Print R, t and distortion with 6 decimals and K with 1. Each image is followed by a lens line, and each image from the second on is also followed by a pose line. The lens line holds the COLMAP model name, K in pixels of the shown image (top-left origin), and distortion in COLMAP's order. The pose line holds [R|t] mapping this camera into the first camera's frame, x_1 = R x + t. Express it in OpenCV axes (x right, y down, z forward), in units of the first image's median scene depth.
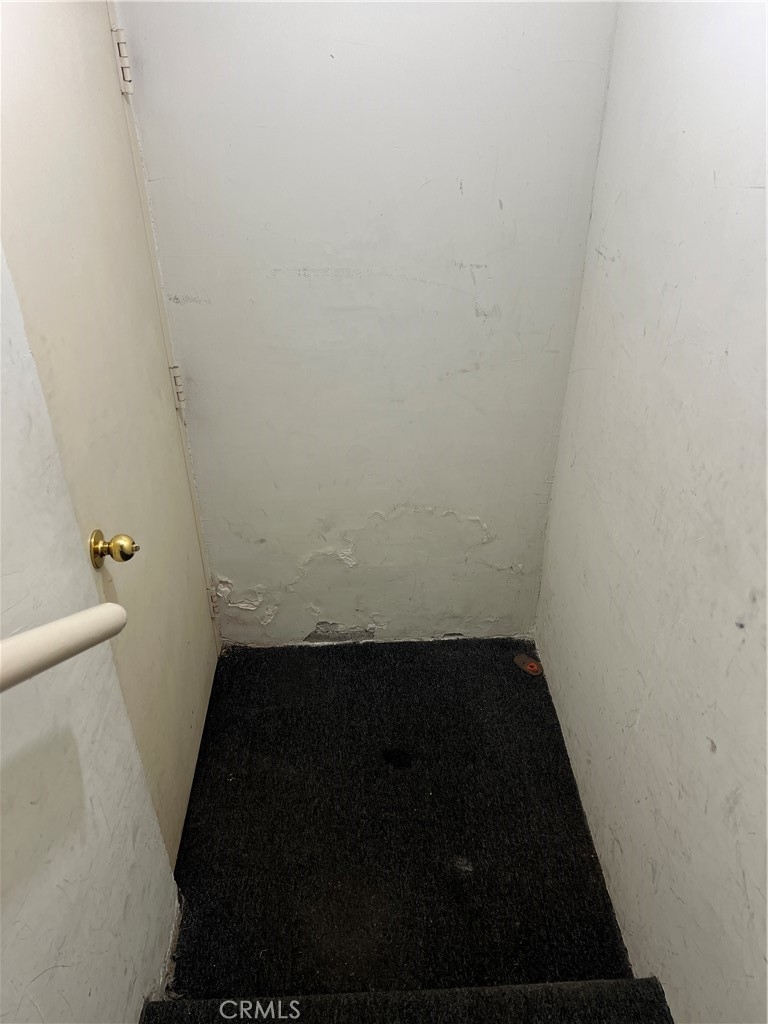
lens RADIAL K [[765.0, 0, 384.6], [0, 765.0, 502.7], [0, 0, 1]] dist [0.010262, -0.026205]
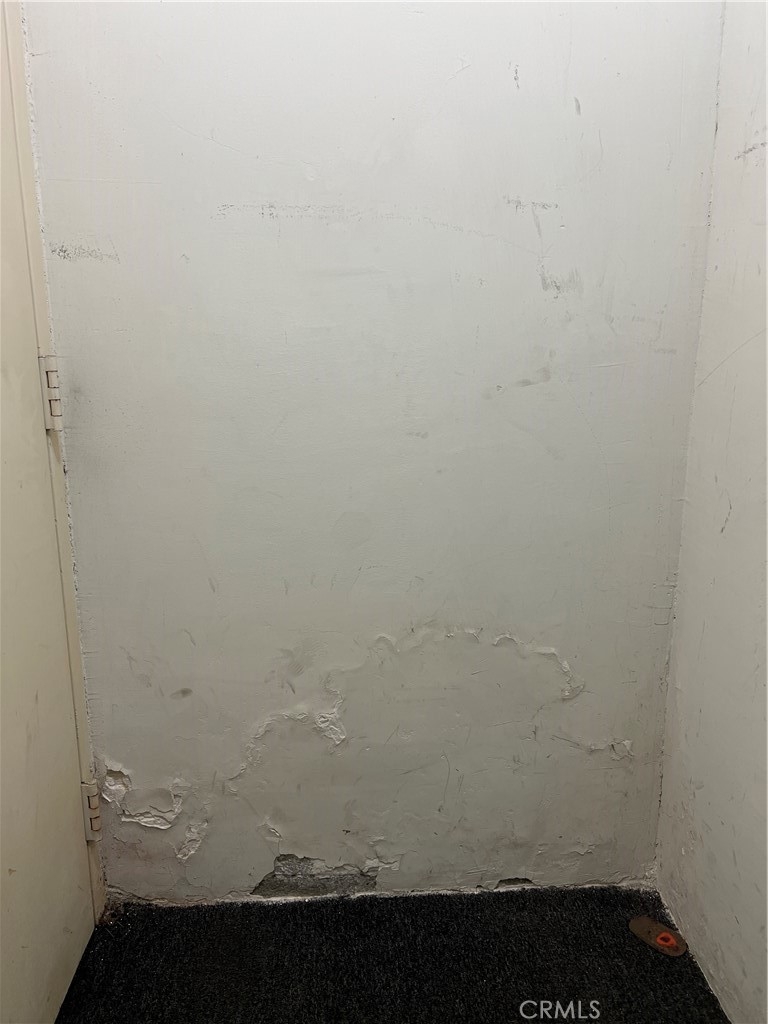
lens RADIAL K [[765.0, 0, 376.5], [0, 765.0, 519.7], [0, 0, 1]] dist [0.010262, -0.026205]
pose [[0.999990, -0.001519, 0.004304, -0.016500], [0.002917, 0.937946, -0.346768, 0.124704], [-0.003510, 0.346777, 0.937941, 0.394438]]
